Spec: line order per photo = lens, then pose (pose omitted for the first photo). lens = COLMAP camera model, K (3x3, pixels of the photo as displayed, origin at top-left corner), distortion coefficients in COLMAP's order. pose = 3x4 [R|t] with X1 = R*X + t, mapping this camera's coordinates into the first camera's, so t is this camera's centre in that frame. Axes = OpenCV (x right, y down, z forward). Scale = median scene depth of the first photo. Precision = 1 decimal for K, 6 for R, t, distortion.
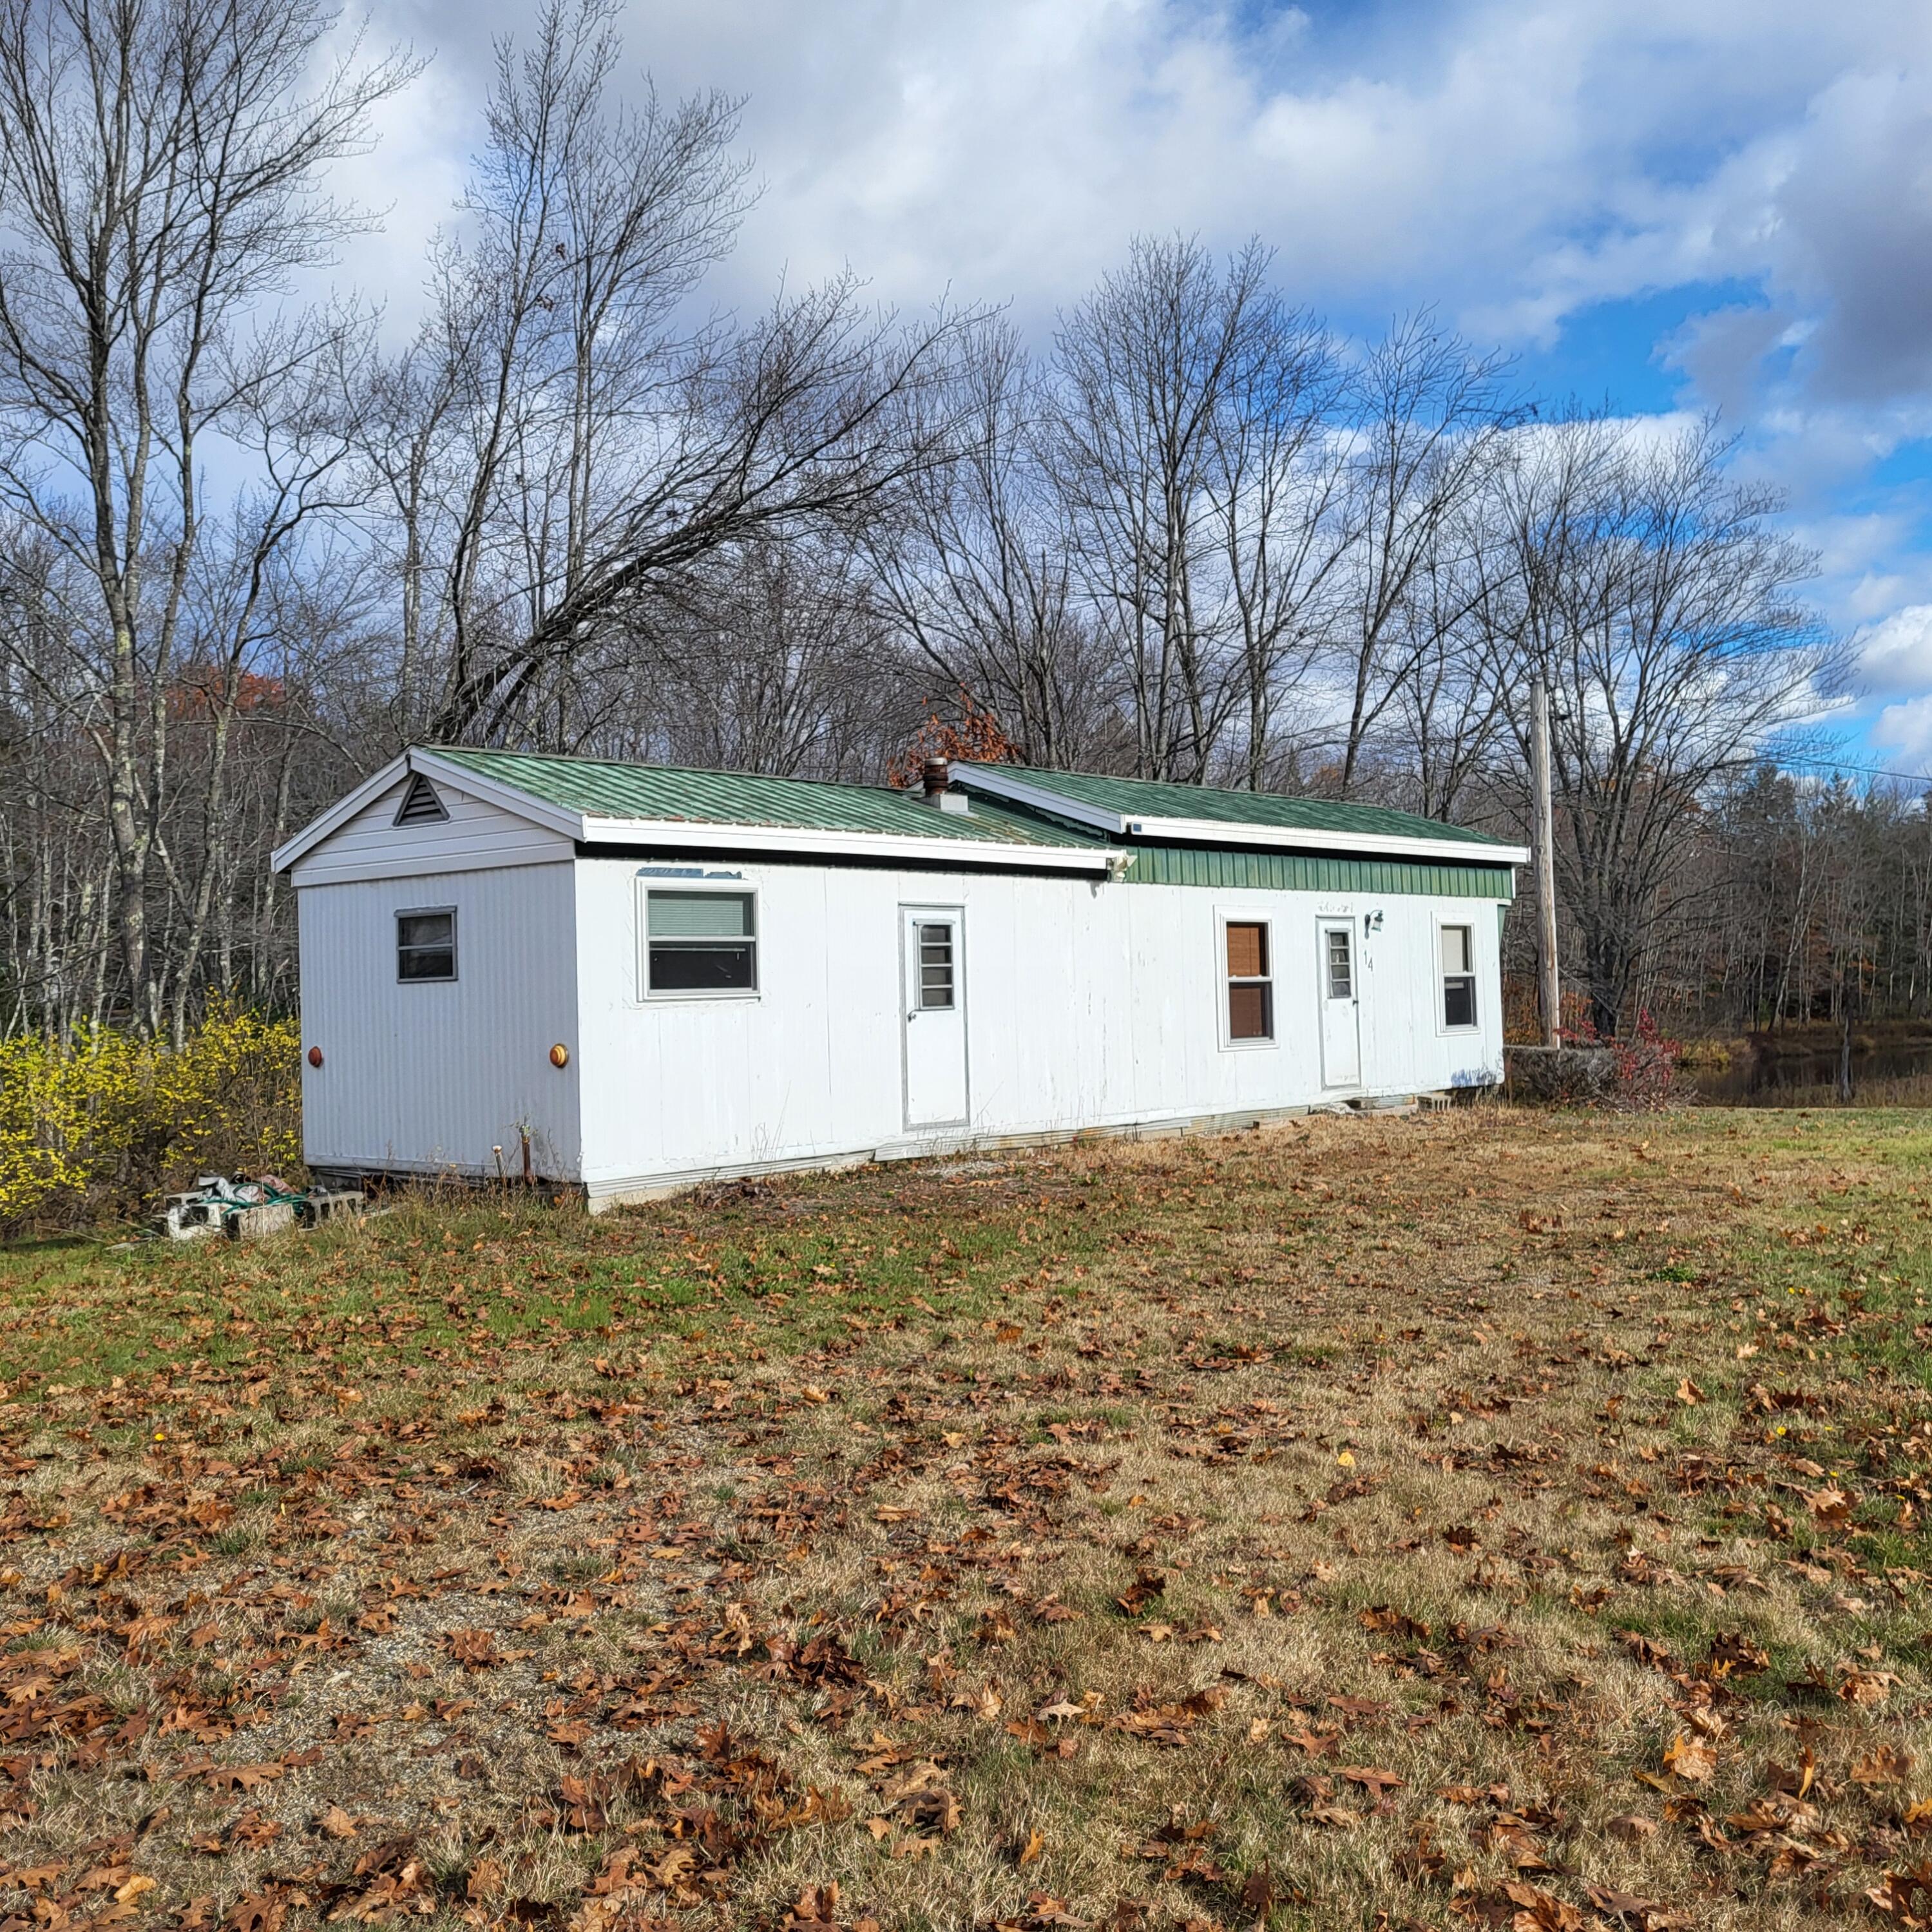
lens RADIAL K [[1926.4, 0, 955.5], [0, 1926.4, 930.7], [0, 0, 1]] dist [0.066070, 0.005810]
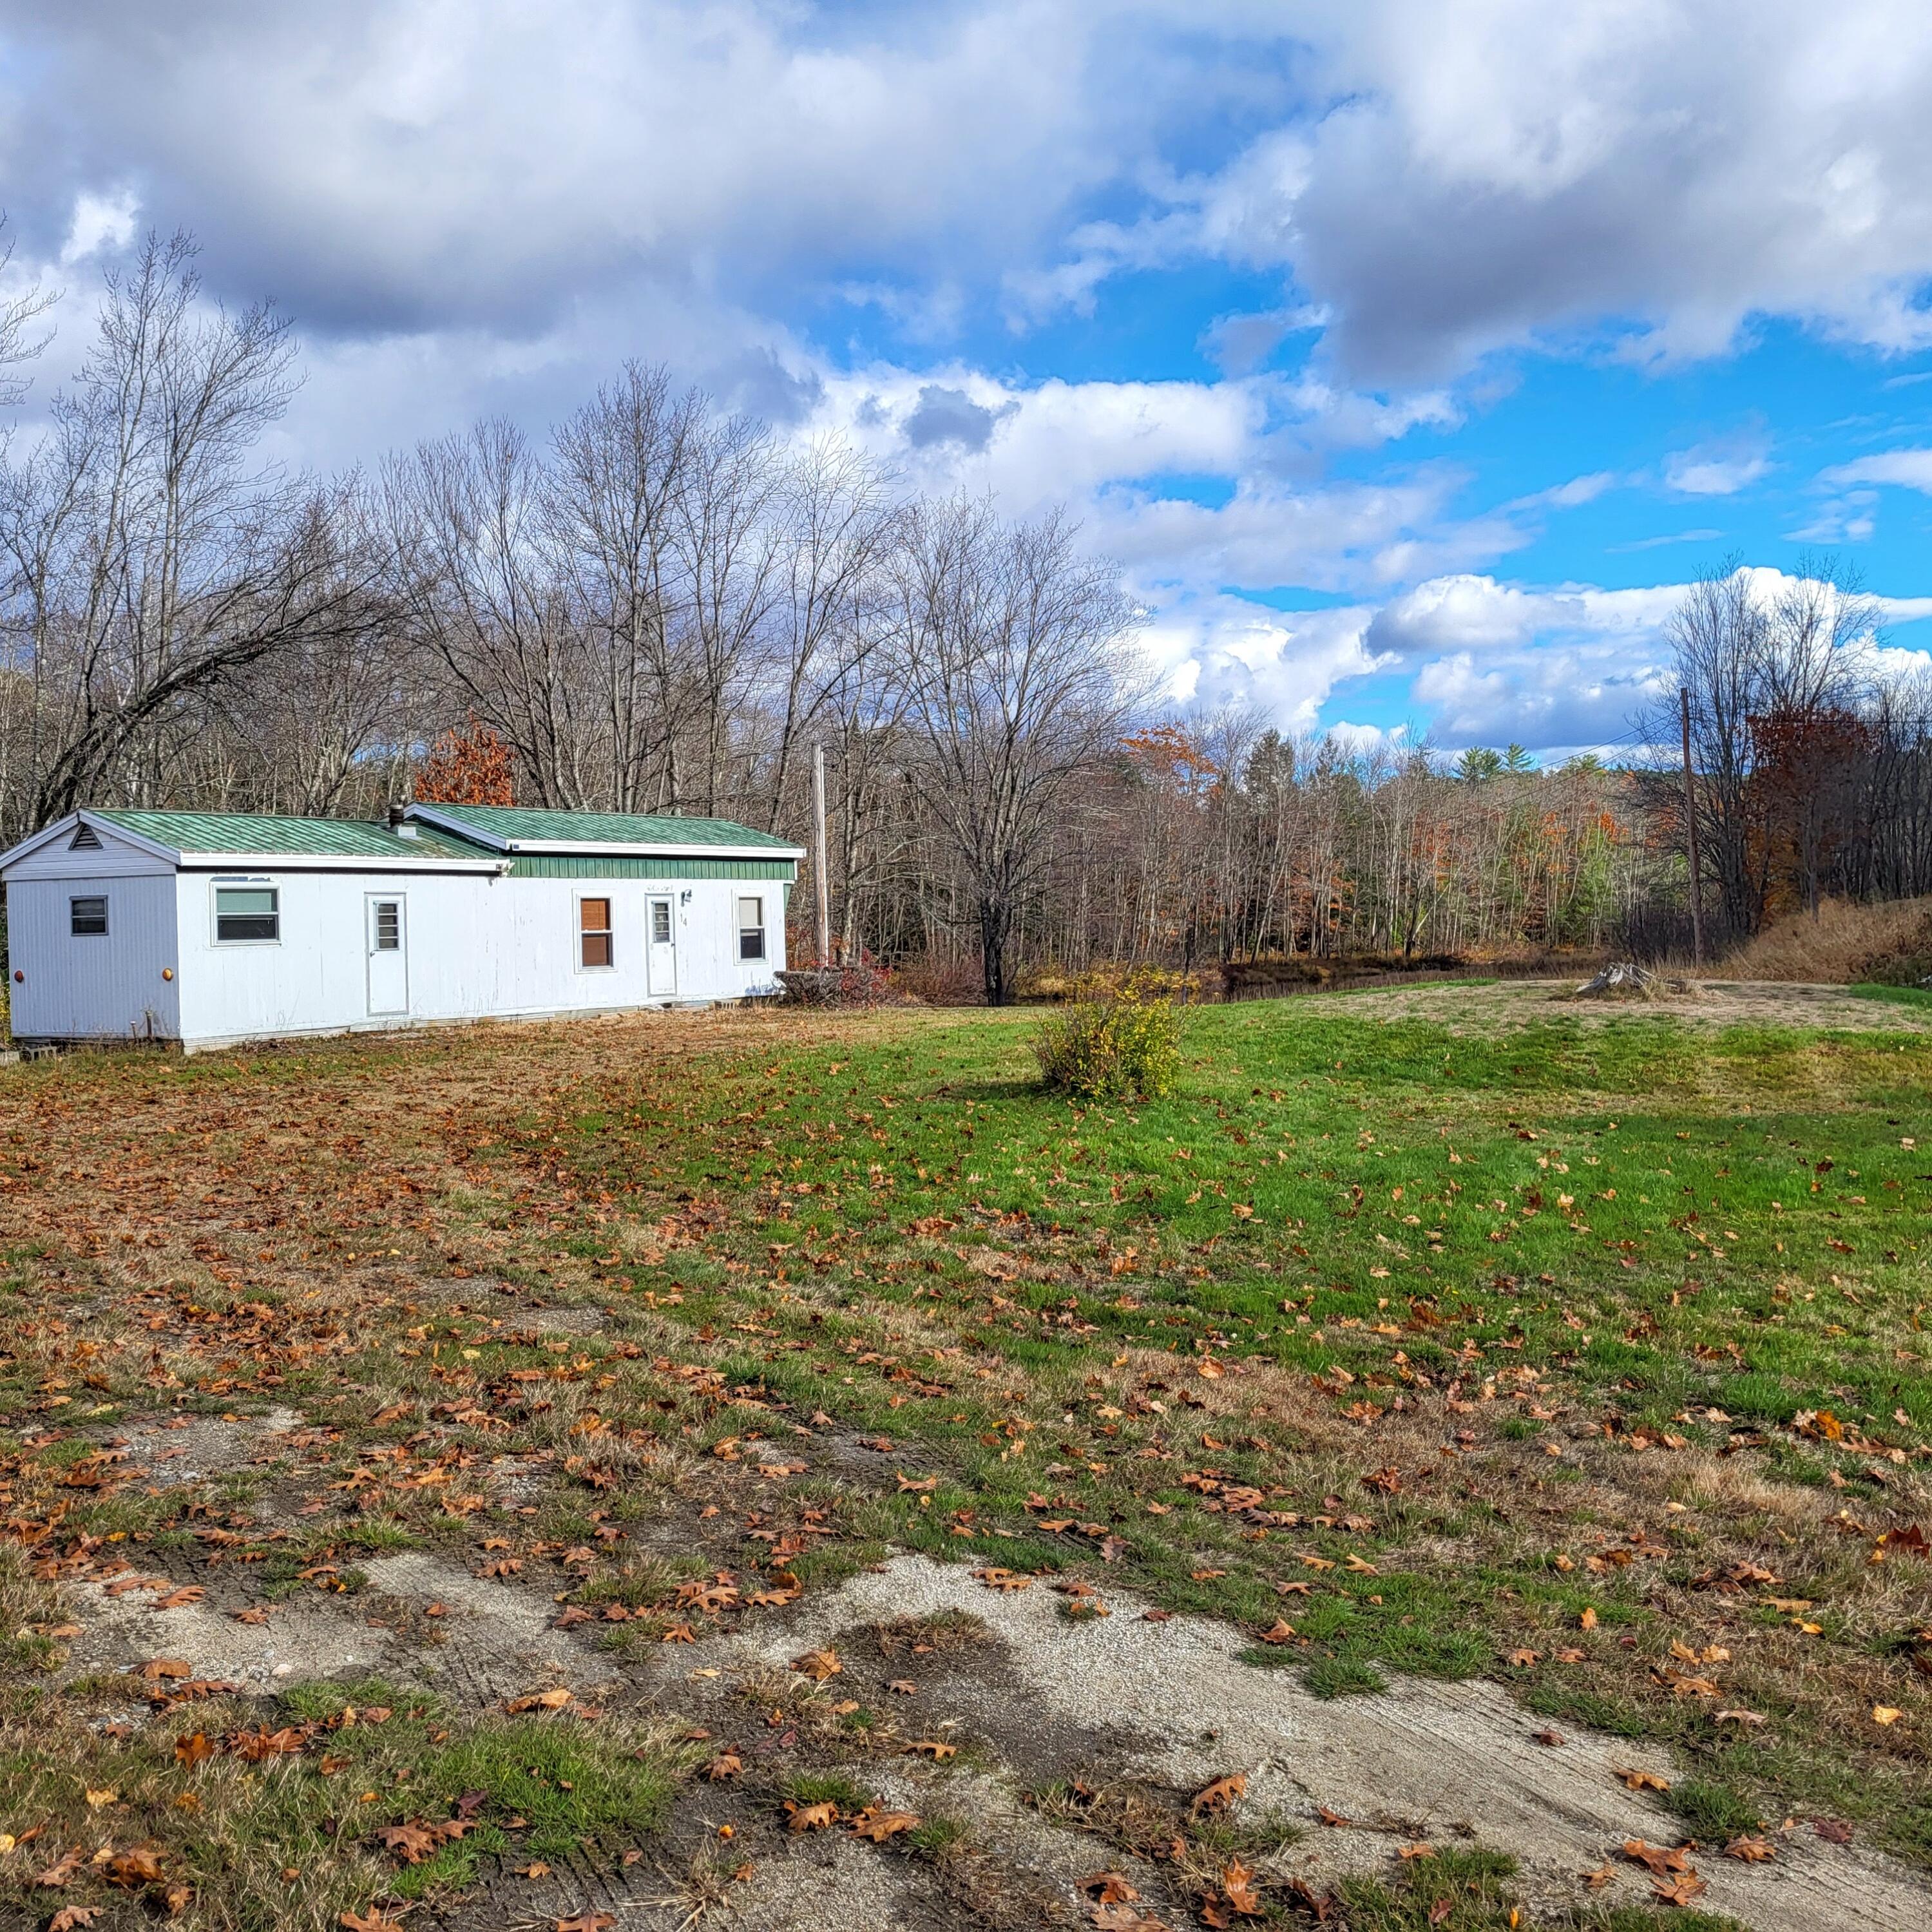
lens RADIAL K [[1926.4, 0, 955.5], [0, 1926.4, 930.7], [0, 0, 1]] dist [0.066070, 0.005810]
pose [[0.981035, 0.002520, 0.193814, 0.158554], [-0.009144, 0.999404, 0.033290, -0.042637], [-0.193615, -0.034431, 0.980473, -0.883587]]
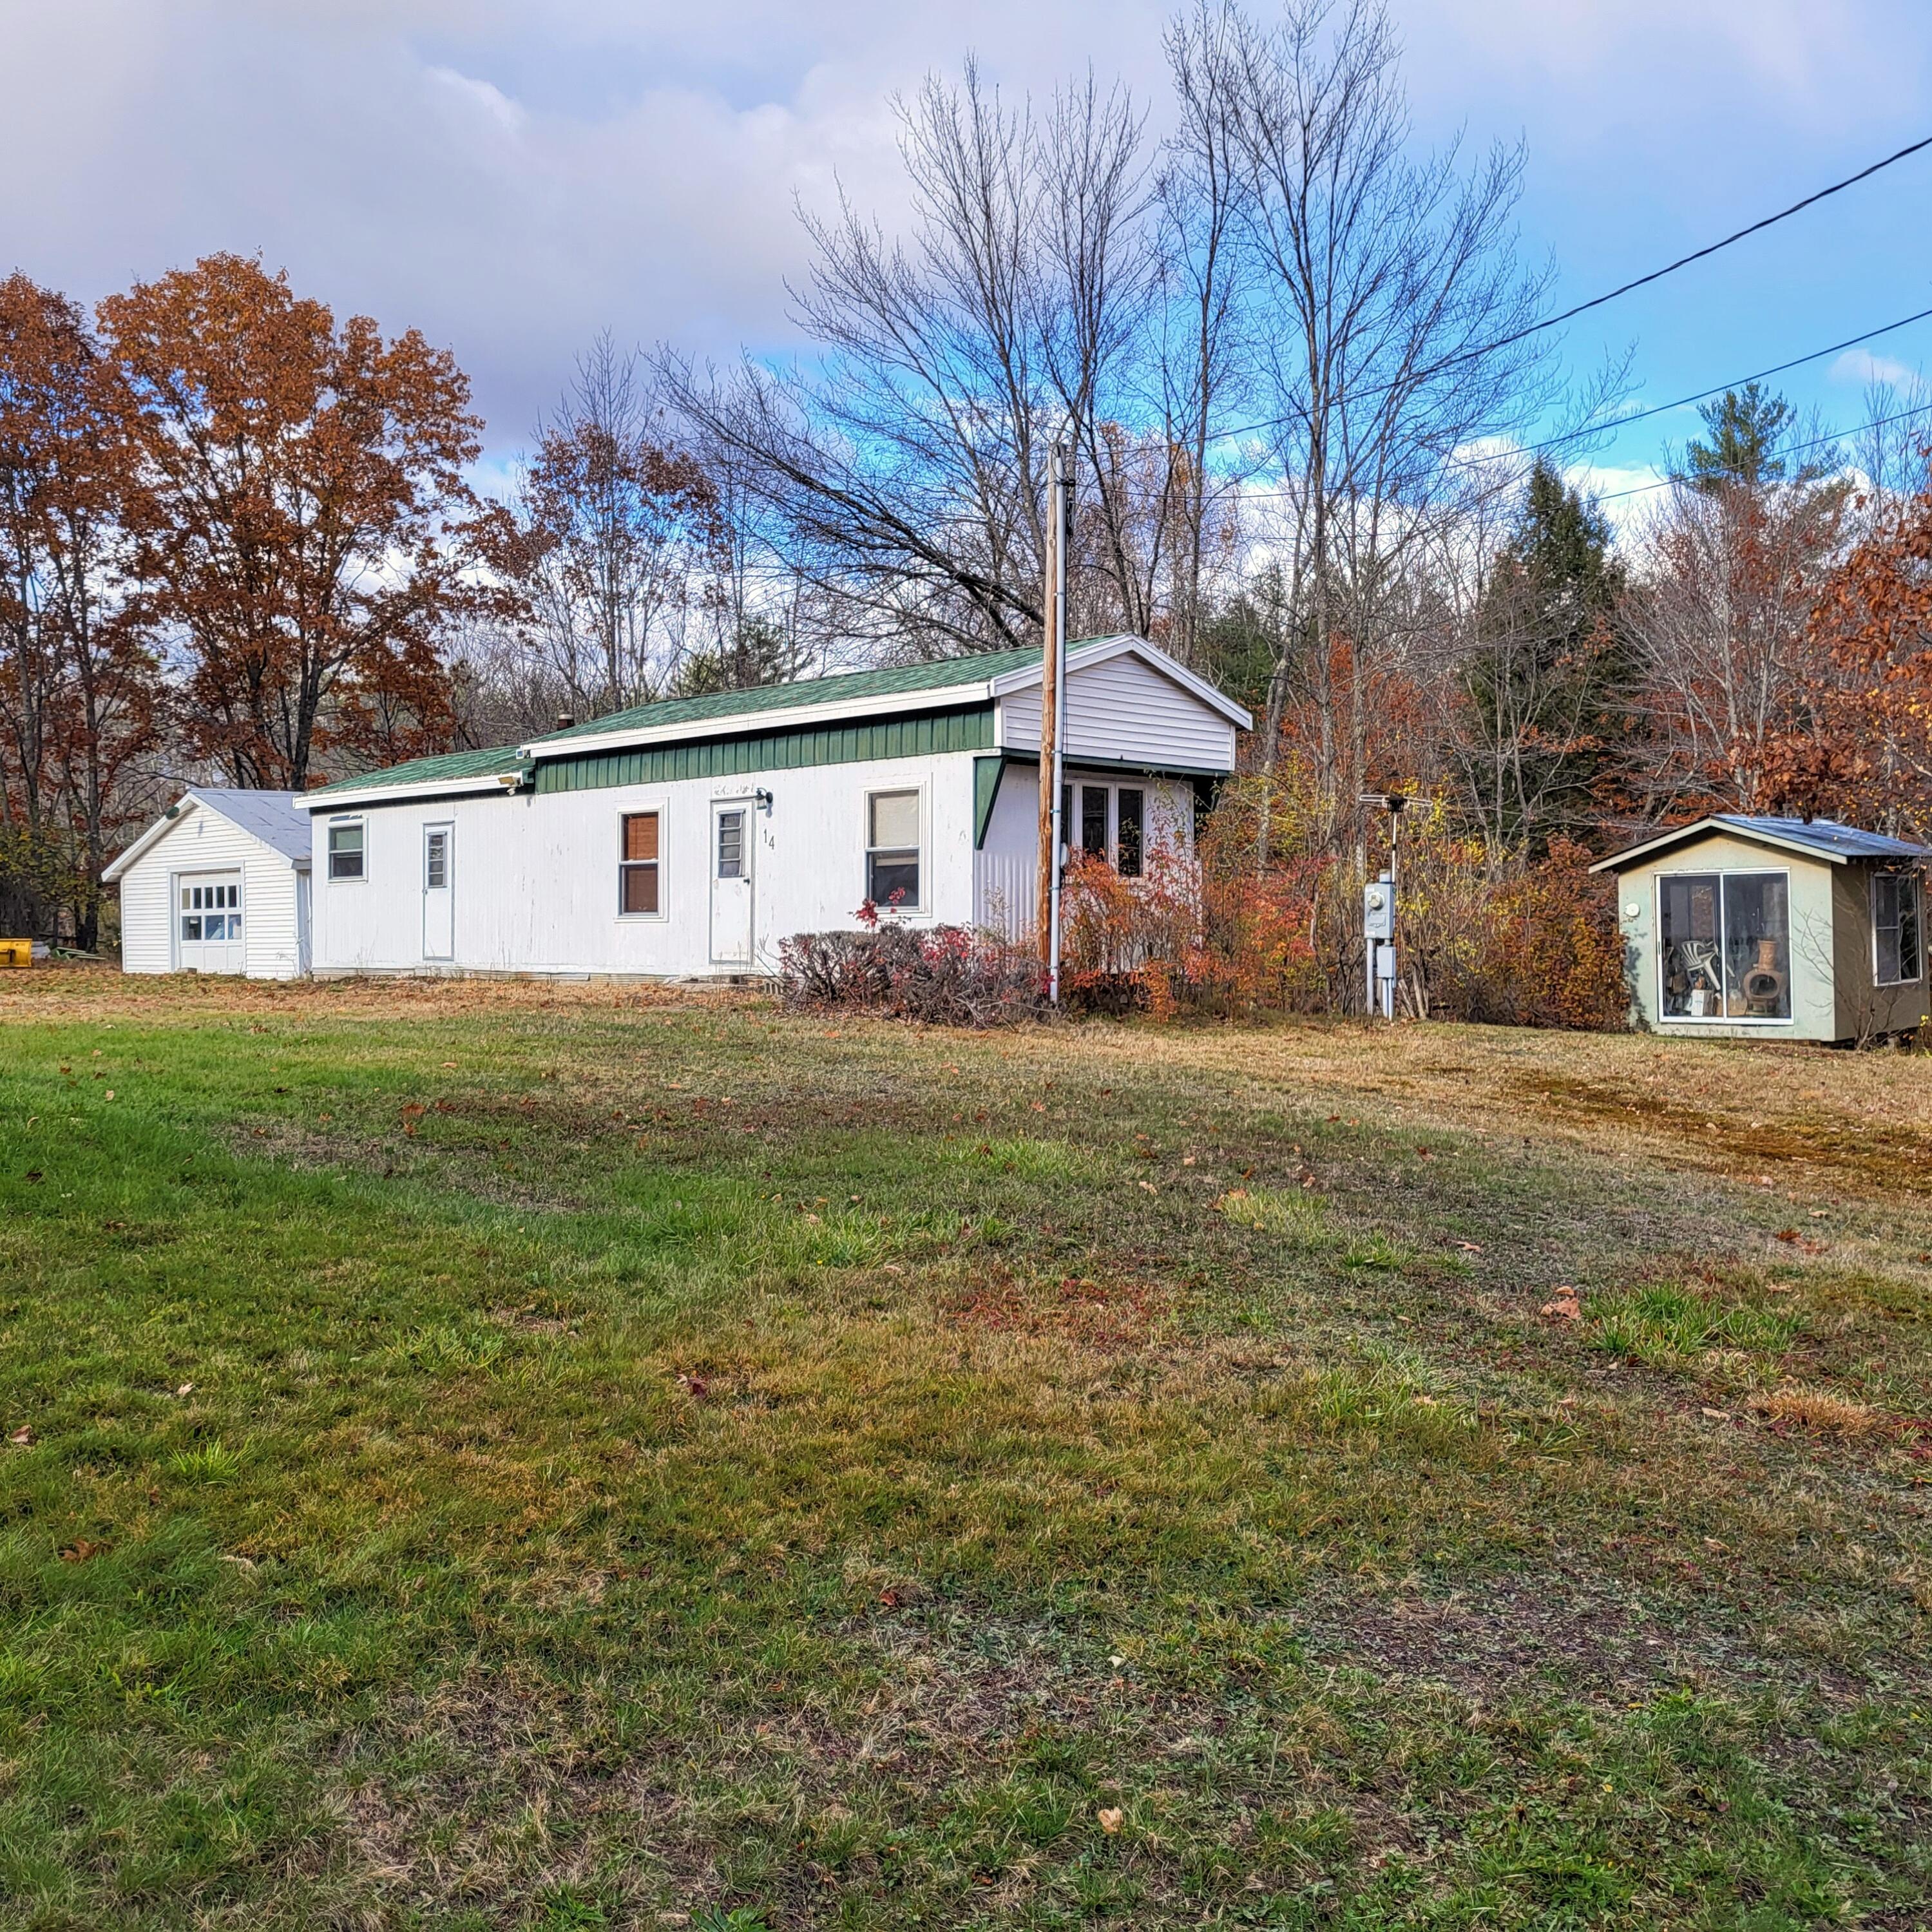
lens RADIAL K [[1926.4, 0, 955.5], [0, 1926.4, 930.7], [0, 0, 1]] dist [0.066070, 0.005810]
pose [[-0.066301, 0.030485, -0.997334, 1.563988], [0.045577, 0.998582, 0.027493, 0.051631], [0.996758, -0.043633, -0.067596, 1.516491]]
